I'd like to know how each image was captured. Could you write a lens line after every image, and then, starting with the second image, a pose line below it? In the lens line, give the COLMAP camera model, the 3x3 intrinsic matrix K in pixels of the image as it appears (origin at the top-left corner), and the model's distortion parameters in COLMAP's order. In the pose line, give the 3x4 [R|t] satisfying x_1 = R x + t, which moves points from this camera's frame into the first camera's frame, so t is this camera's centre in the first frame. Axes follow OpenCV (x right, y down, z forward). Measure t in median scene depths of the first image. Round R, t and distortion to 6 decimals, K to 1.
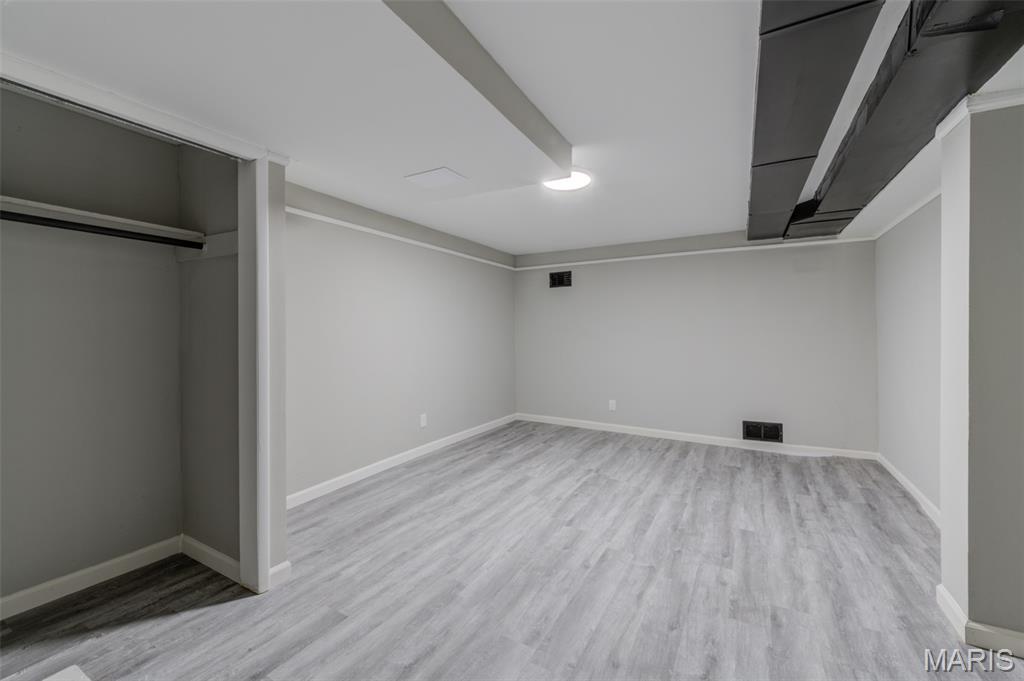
lens RADIAL K [[423.5, 0, 510.3], [0, 423.5, 335.5], [0, 0, 1]] dist [-0.002096, 0.000105]
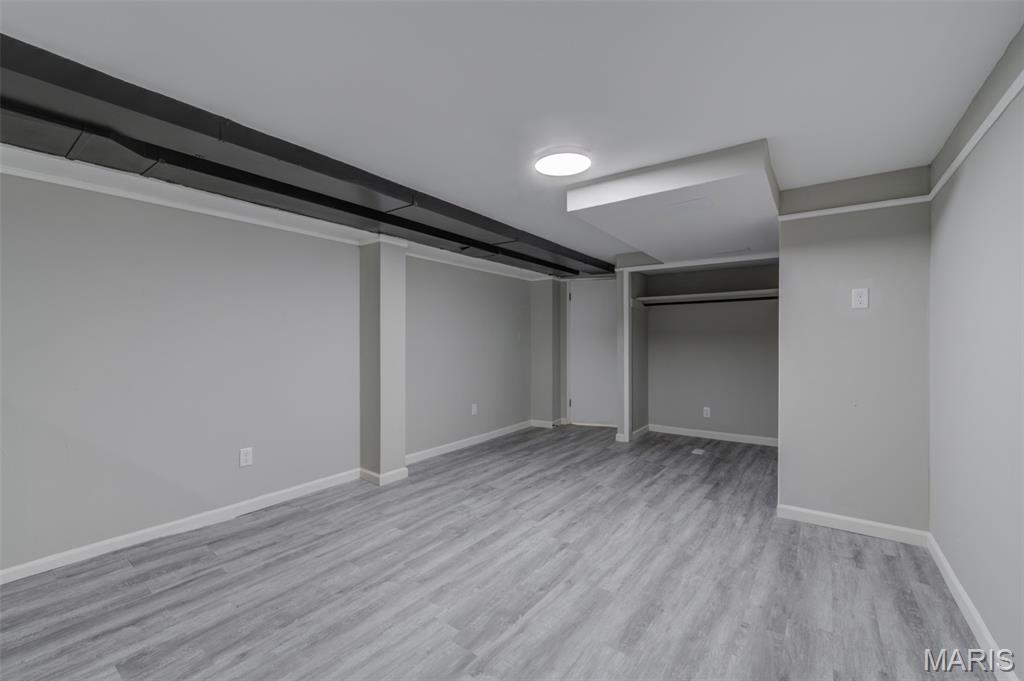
lens RADIAL K [[423.5, 0, 511.1], [0, 423.5, 340.8], [0, 0, 1]] dist [-0.002096, 0.000105]
pose [[-0.992523, 0.004196, 0.121986, 0.141814], [0.005844, 0.999896, 0.013149, -0.023942], [-0.121918, 0.013764, -0.992445, 1.952675]]
